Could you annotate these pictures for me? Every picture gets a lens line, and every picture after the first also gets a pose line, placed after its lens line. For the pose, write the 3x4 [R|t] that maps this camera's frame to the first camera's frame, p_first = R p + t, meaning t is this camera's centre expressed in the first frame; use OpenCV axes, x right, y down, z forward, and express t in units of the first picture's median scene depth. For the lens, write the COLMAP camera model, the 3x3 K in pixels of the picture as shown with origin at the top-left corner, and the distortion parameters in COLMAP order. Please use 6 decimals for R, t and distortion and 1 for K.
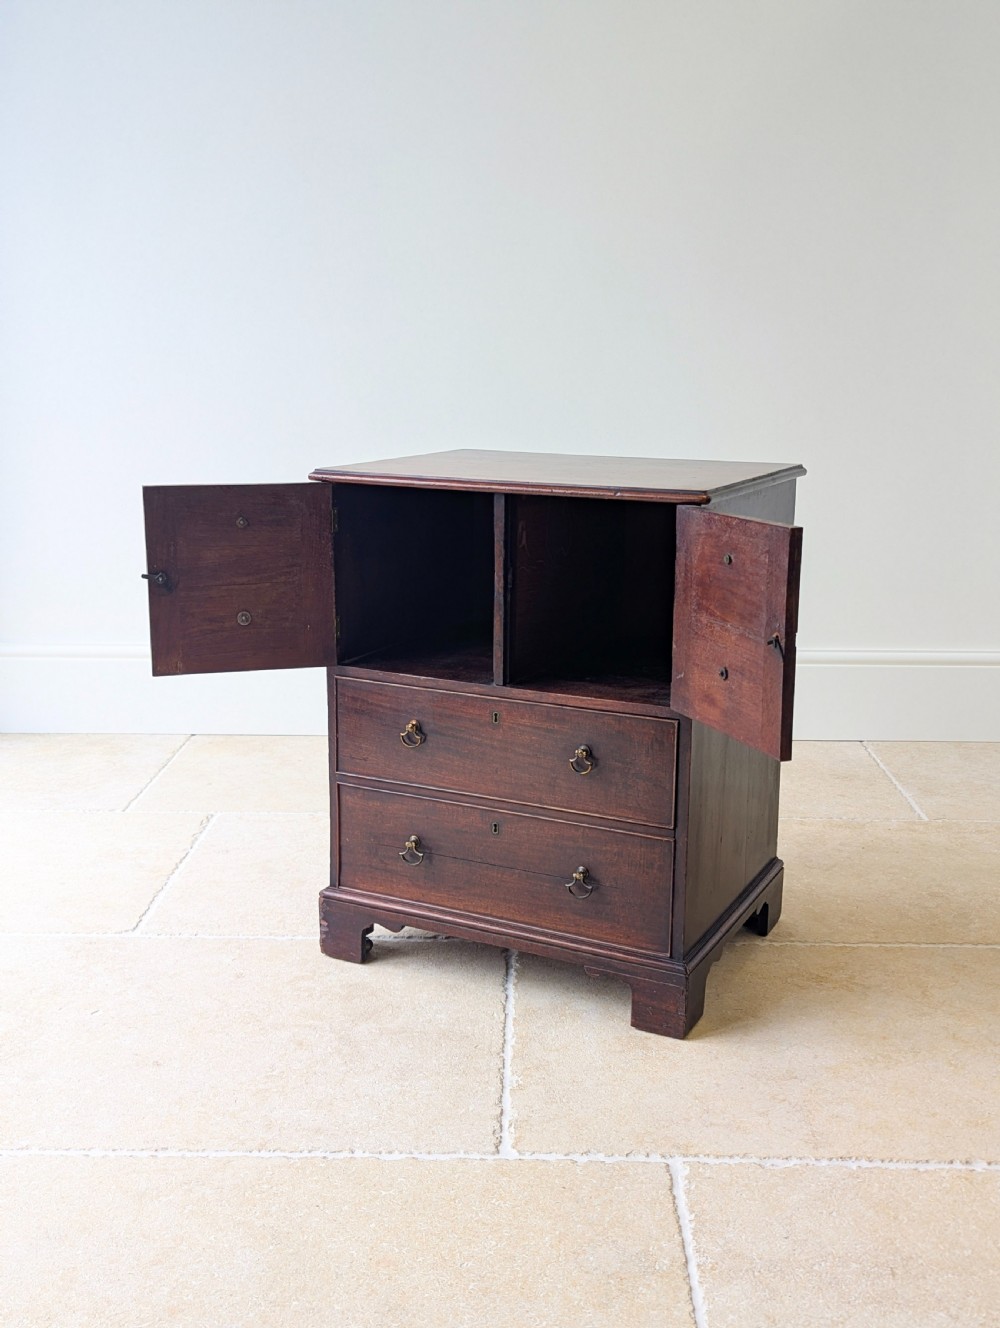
lens RADIAL K [[1462.9, 0, 514.7], [0, 1462.9, 621.9], [0, 0, 1]] dist [0.035621, 0.000000]
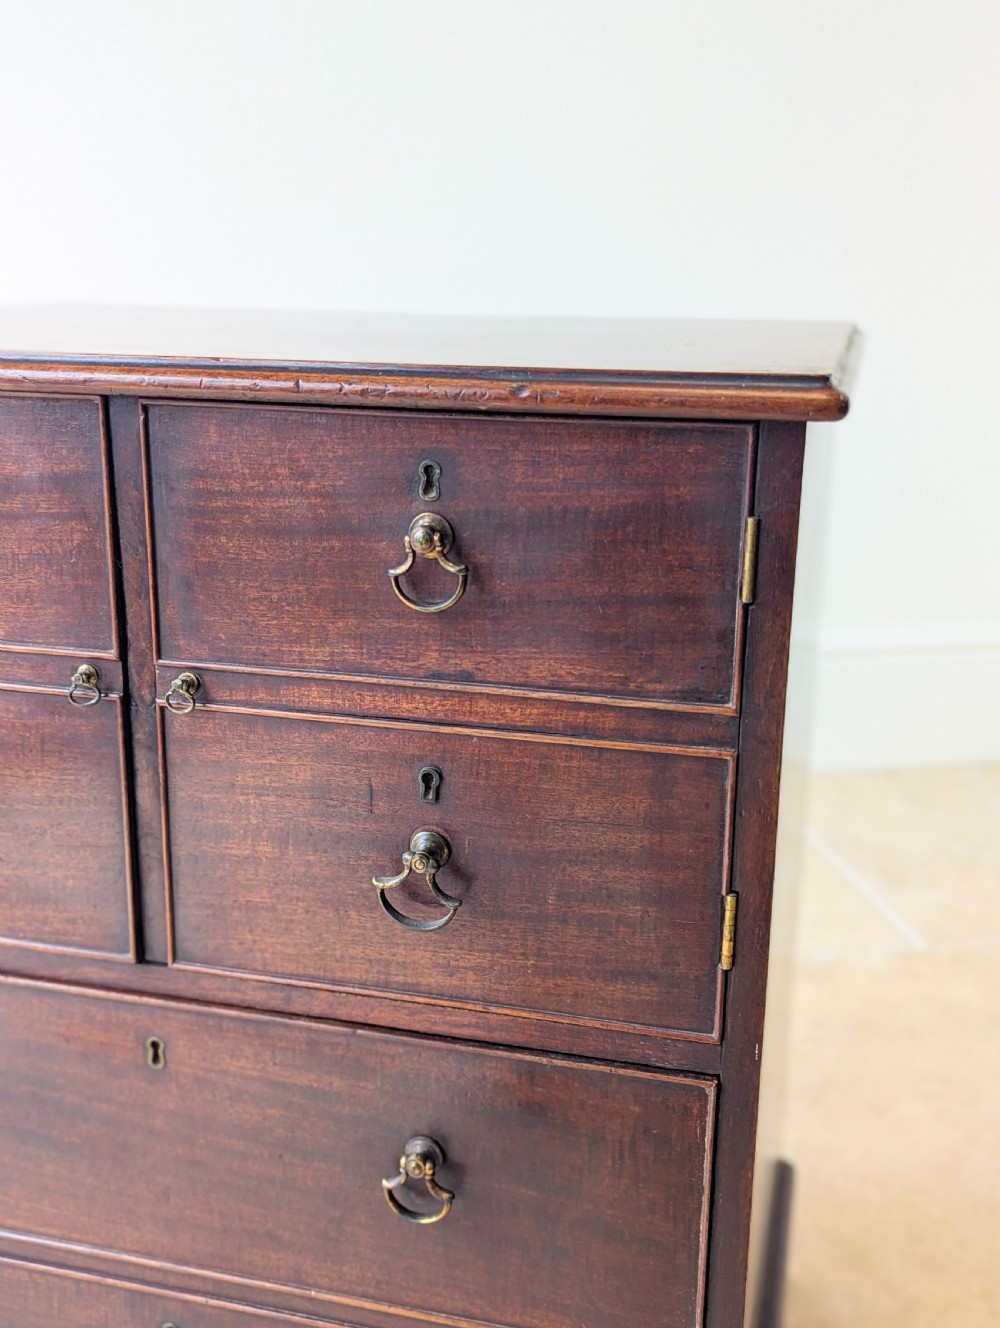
lens RADIAL K [[1462.9, 0, 497.6], [0, 1462.9, 655.6], [0, 0, 1]] dist [0.035621, 0.000000]
pose [[0.980251, -0.052624, 0.190625, 0.005094], [0.036492, 0.995525, 0.087174, -0.054841], [-0.194359, -0.078496, 0.977785, 0.657471]]
